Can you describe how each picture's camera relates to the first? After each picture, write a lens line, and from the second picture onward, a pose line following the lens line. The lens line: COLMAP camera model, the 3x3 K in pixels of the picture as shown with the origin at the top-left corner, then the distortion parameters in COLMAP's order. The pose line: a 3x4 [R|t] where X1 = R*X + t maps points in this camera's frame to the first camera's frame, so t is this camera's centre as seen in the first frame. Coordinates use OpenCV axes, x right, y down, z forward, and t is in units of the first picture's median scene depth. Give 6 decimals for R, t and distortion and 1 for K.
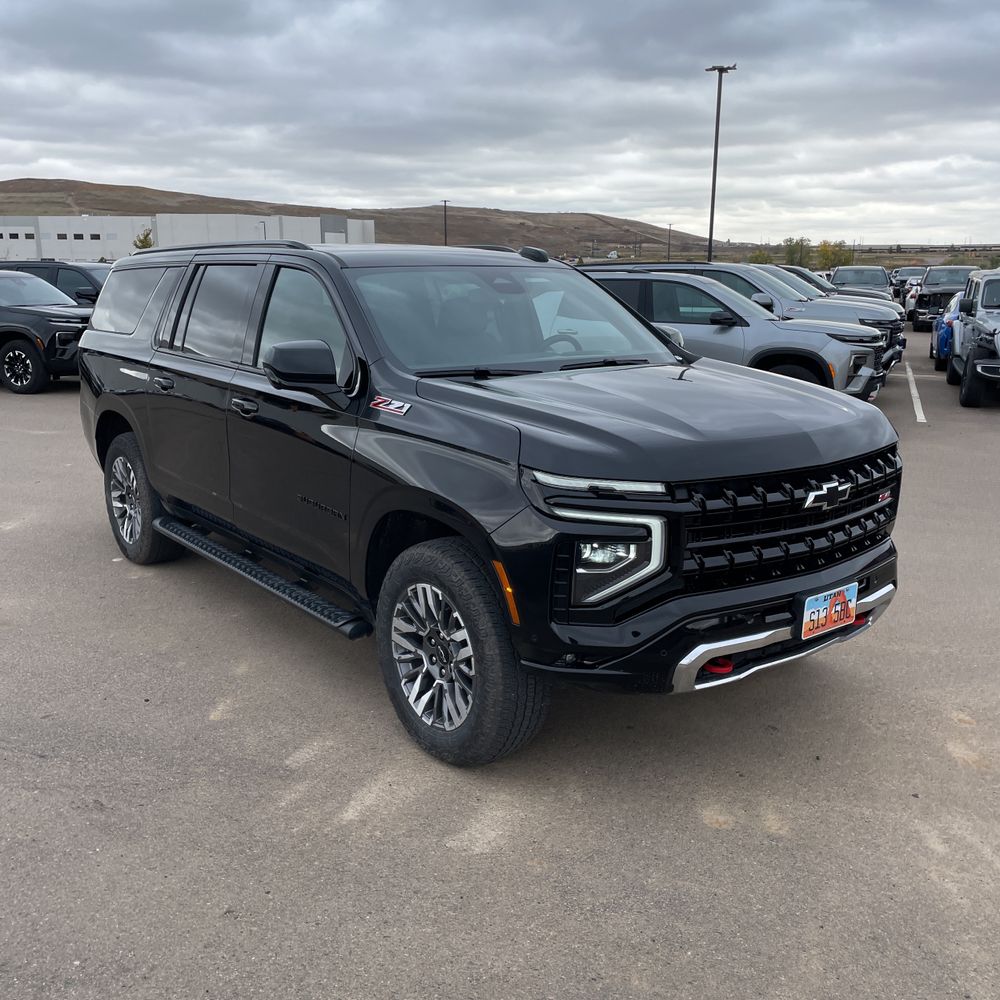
lens RADIAL K [[1009.9, 0, 518.8], [0, 1009.9, 509.6], [0, 0, 1]] dist [0.099539, -0.136126]
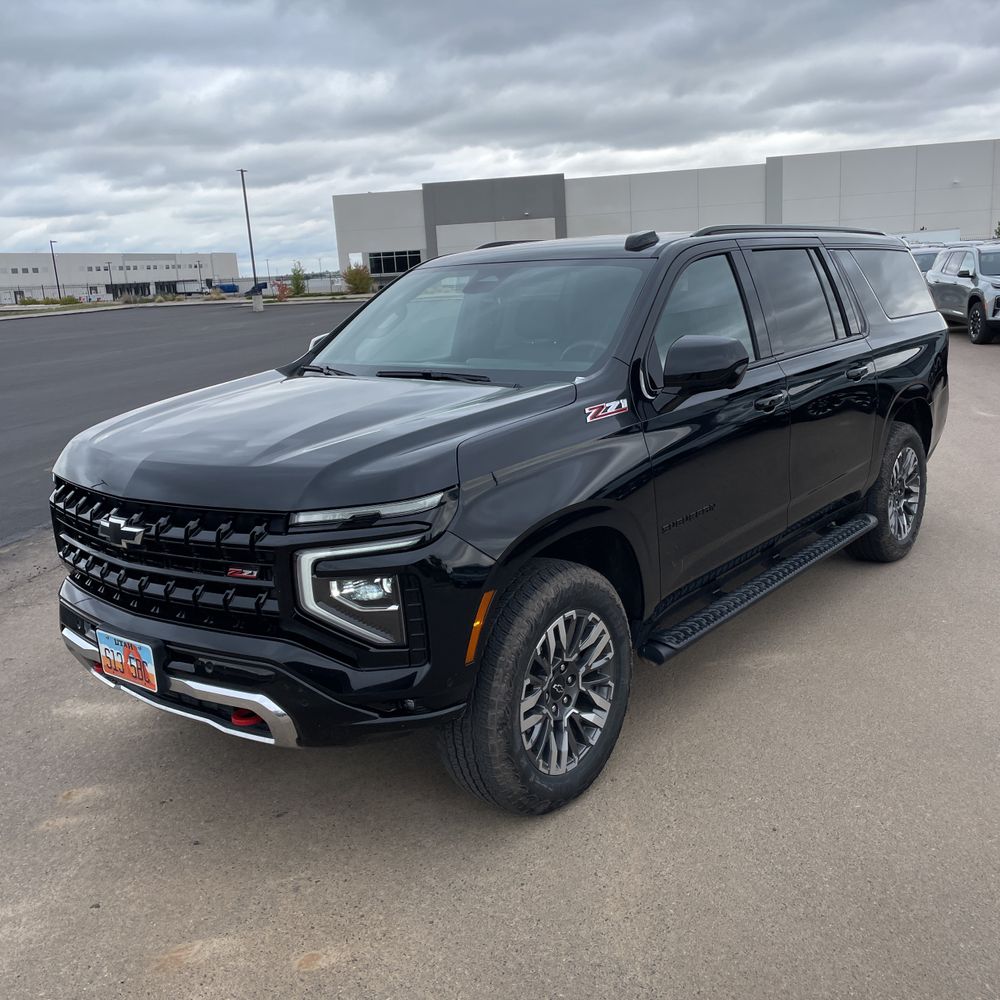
lens RADIAL K [[1019.4, 0, 517.3], [0, 1019.4, 486.1], [0, 0, 1]] dist [0.118776, -0.206784]
pose [[0.223352, 0.188373, -0.956363, 1.246689], [-0.184100, 0.971642, 0.148387, -0.253518], [0.957194, 0.142924, 0.251698, 1.095000]]
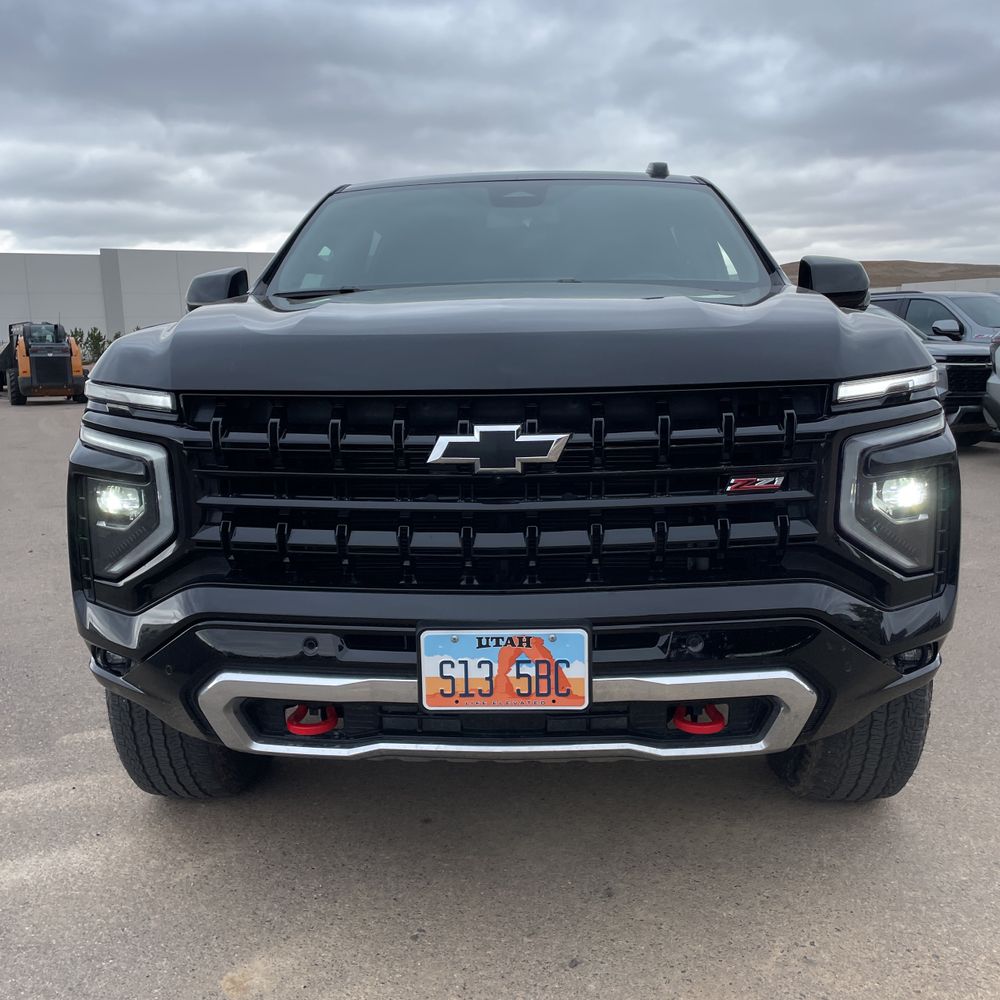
lens RADIAL K [[1009.9, 0, 518.8], [0, 1009.9, 509.6], [0, 0, 1]] dist [0.099539, -0.136126]
pose [[0.754080, 0.085530, -0.651189, 0.655968], [-0.132753, 0.990869, -0.023584, 0.028349], [0.643226, 0.104231, 0.758549, 0.607031]]
